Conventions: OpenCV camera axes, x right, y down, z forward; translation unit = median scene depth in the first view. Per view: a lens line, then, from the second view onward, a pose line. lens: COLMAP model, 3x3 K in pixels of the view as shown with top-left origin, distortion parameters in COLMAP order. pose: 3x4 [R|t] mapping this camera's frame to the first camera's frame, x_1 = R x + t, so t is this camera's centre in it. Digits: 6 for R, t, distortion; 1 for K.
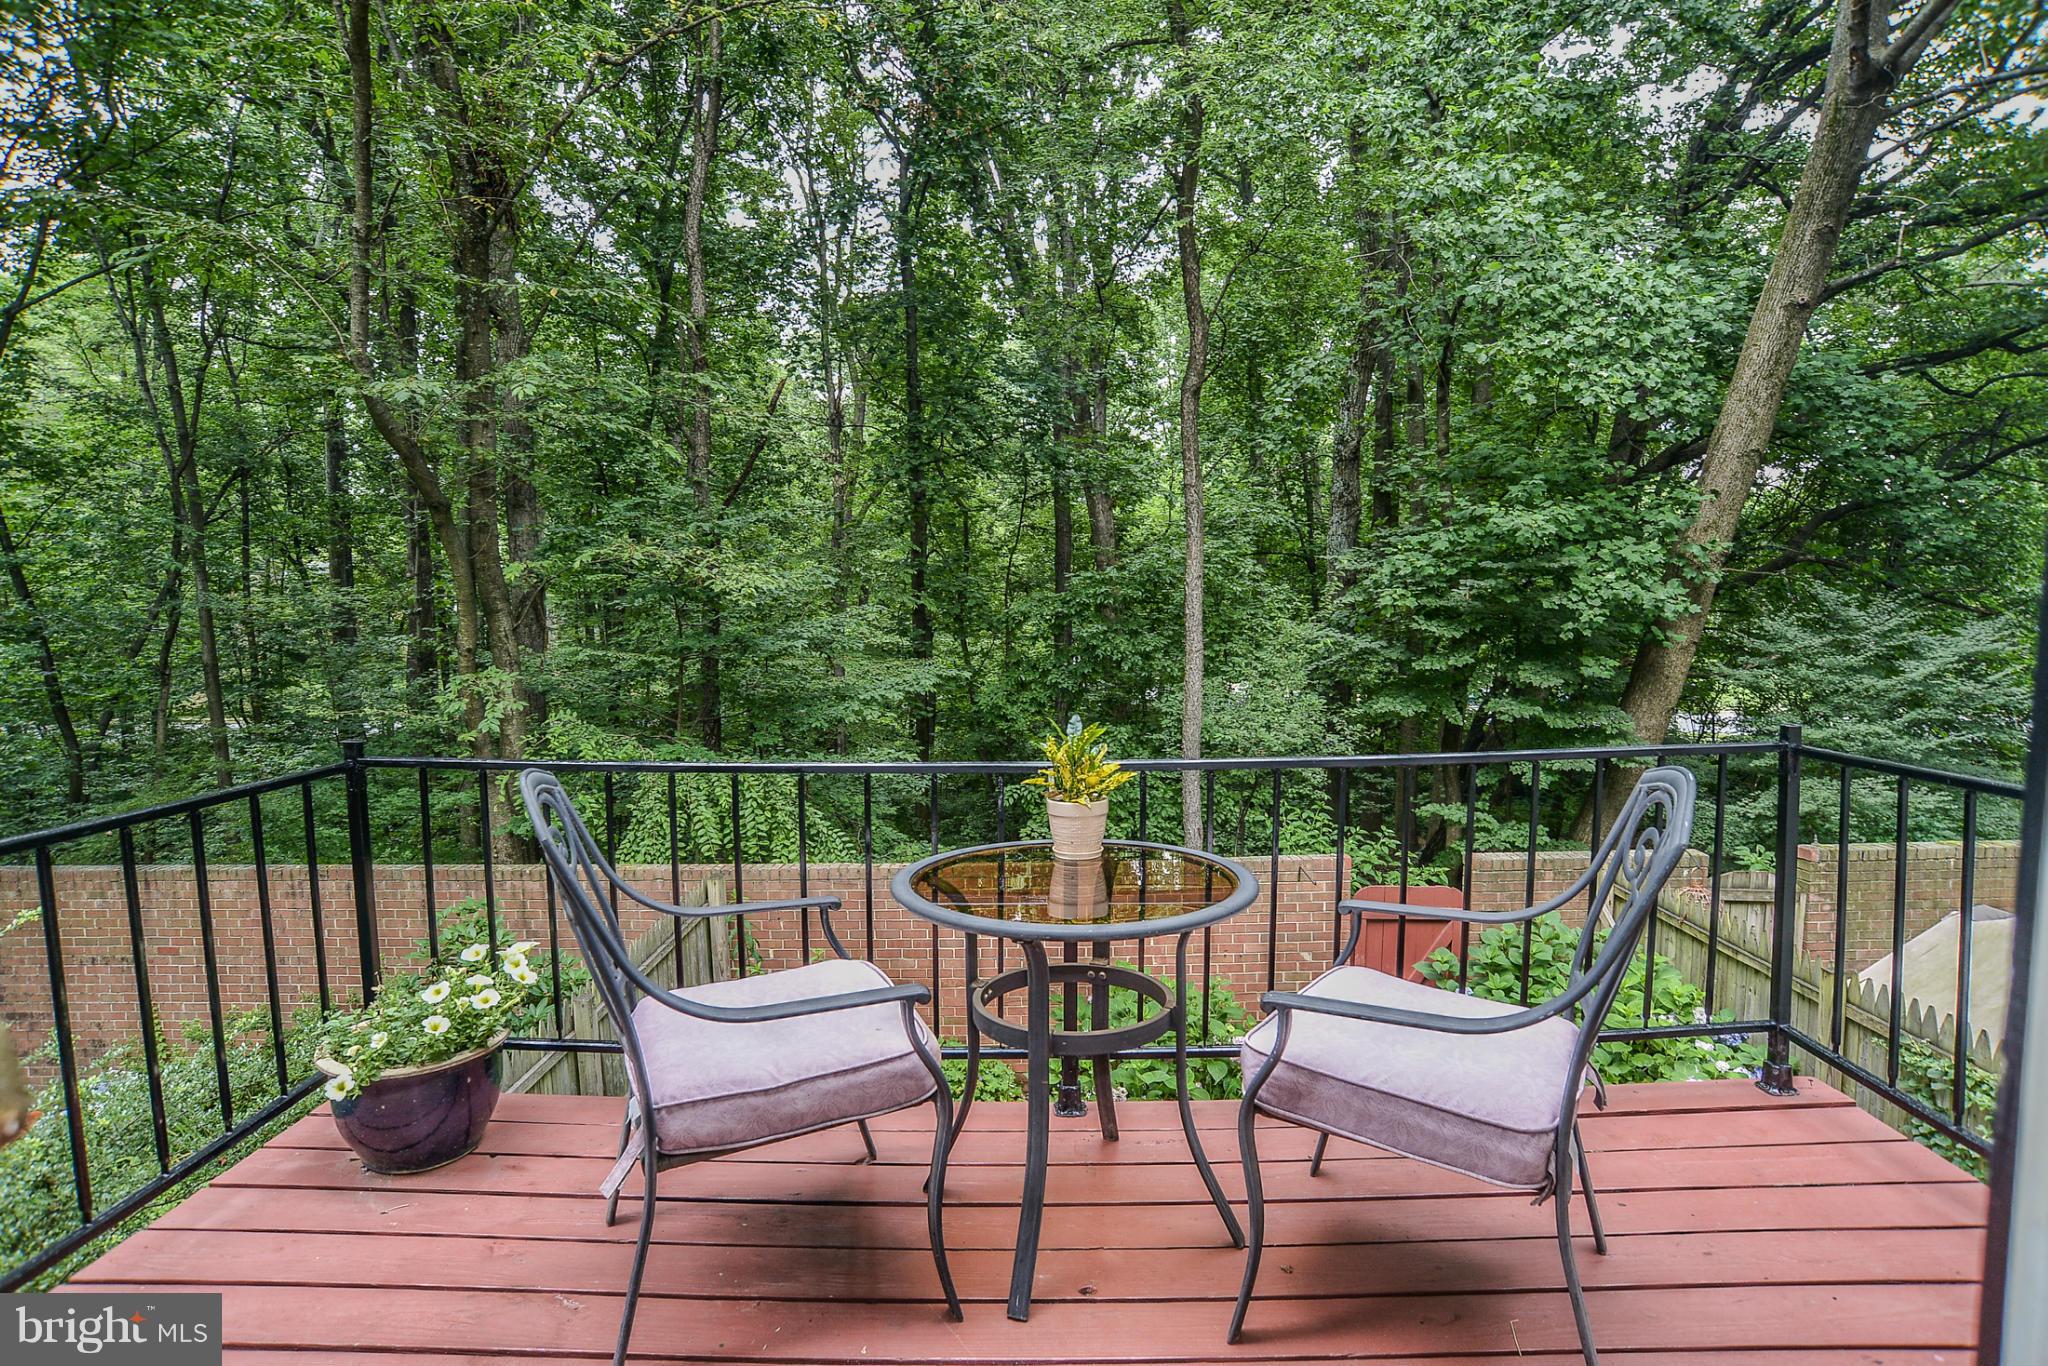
lens RADIAL K [[1031.4, 0, 966.2], [0, 1031.4, 691.2], [0, 0, 1]] dist [-0.088841, 0.044514]
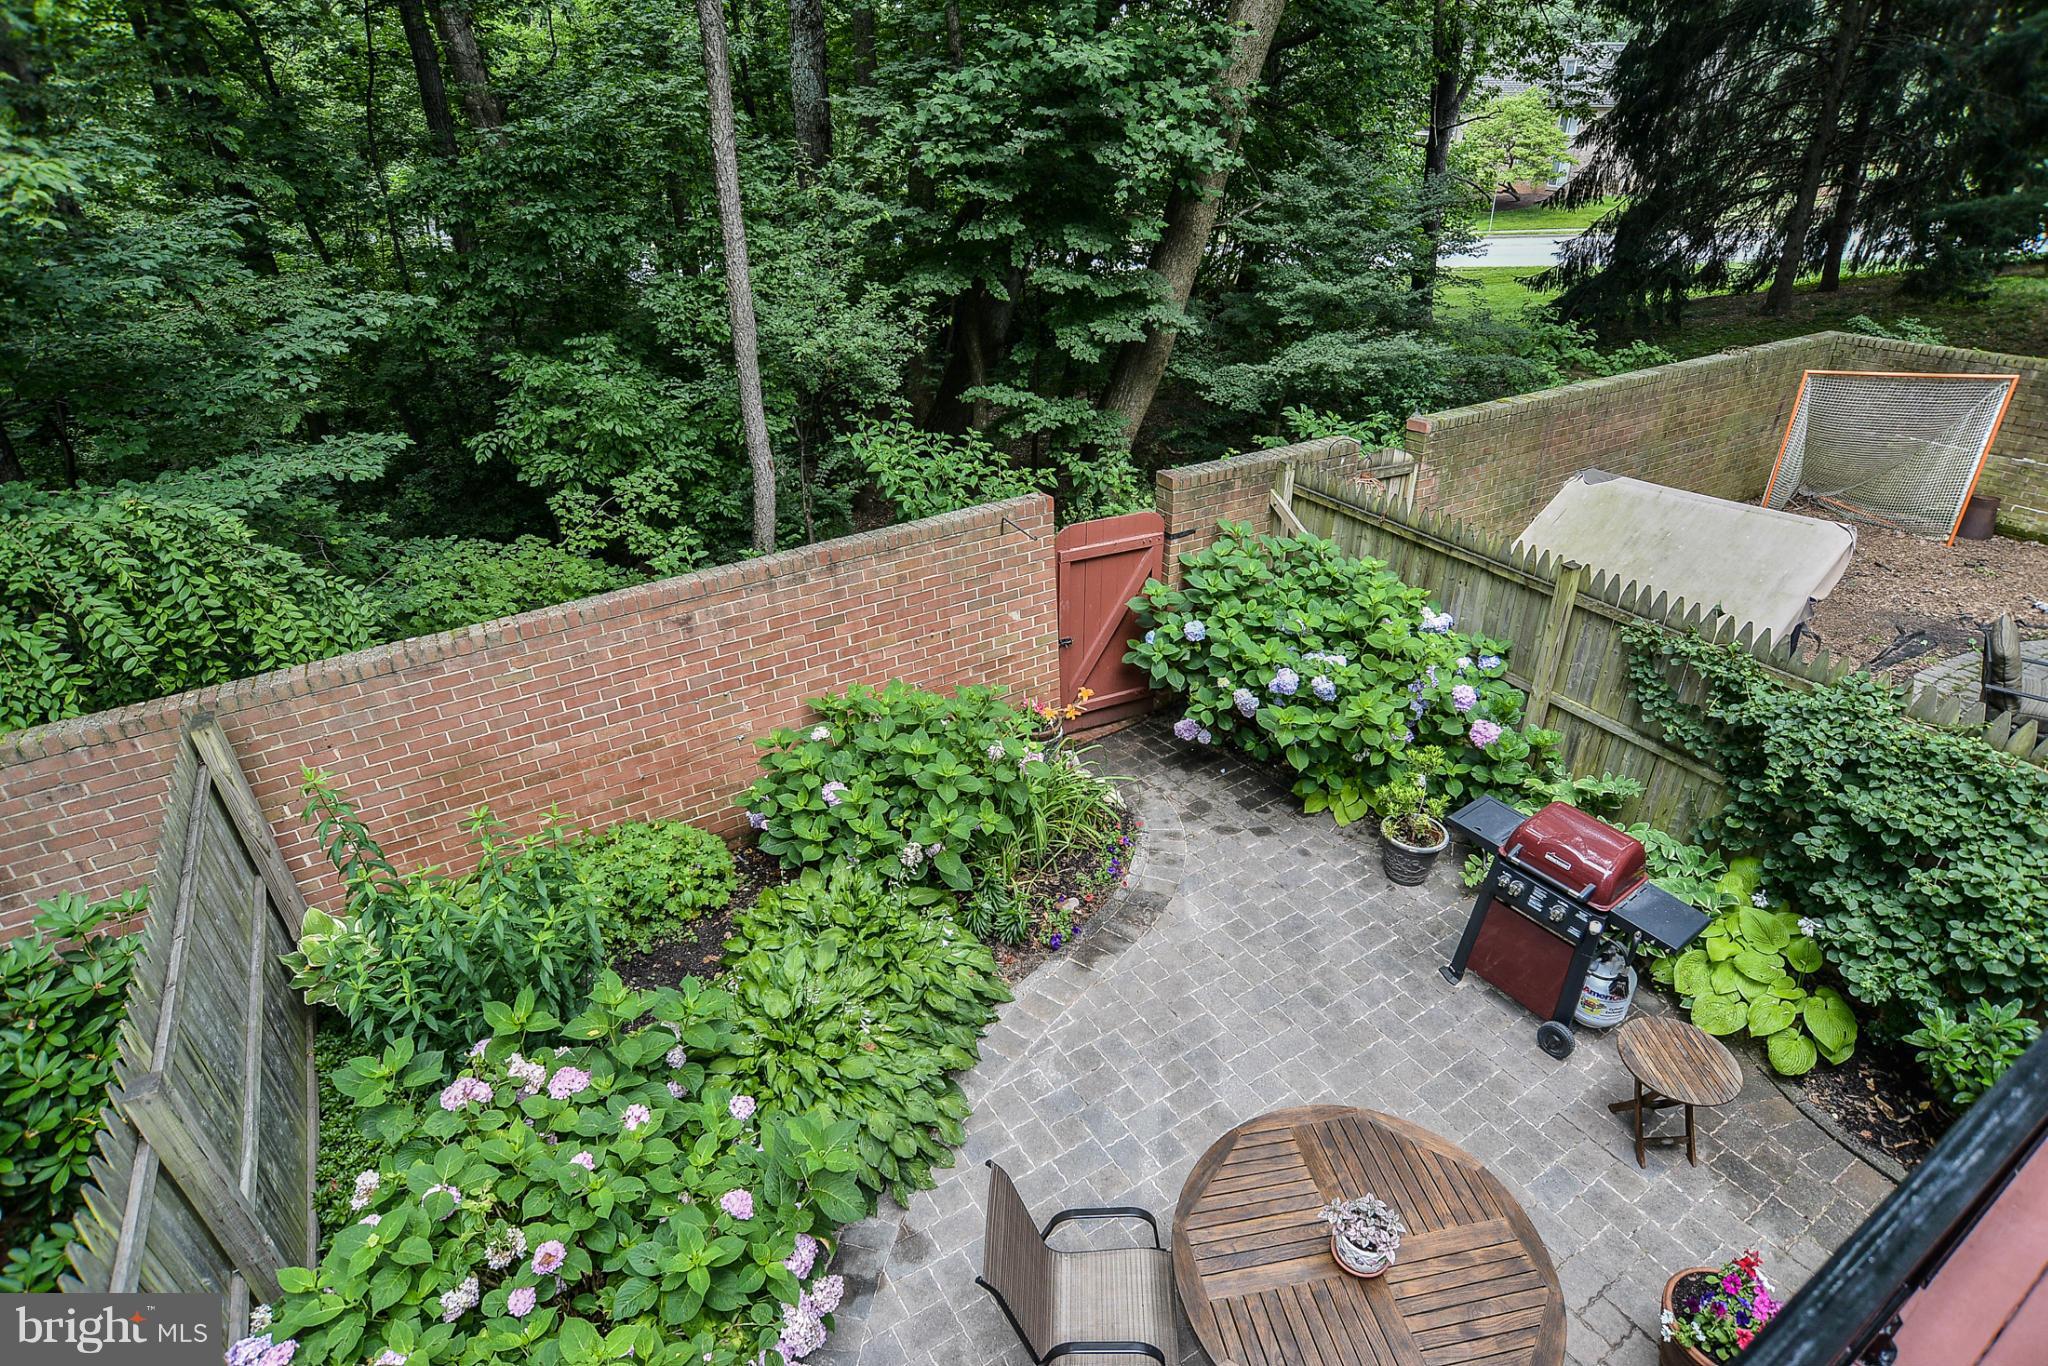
lens RADIAL K [[1031.4, 0, 966.2], [0, 1031.4, 691.2], [0, 0, 1]] dist [-0.088841, 0.044514]
pose [[0.832707, -0.281247, 0.476969, -0.099495], [0.065102, 0.905153, 0.420070, -0.040904], [-0.549874, -0.318744, 0.772037, 0.200908]]
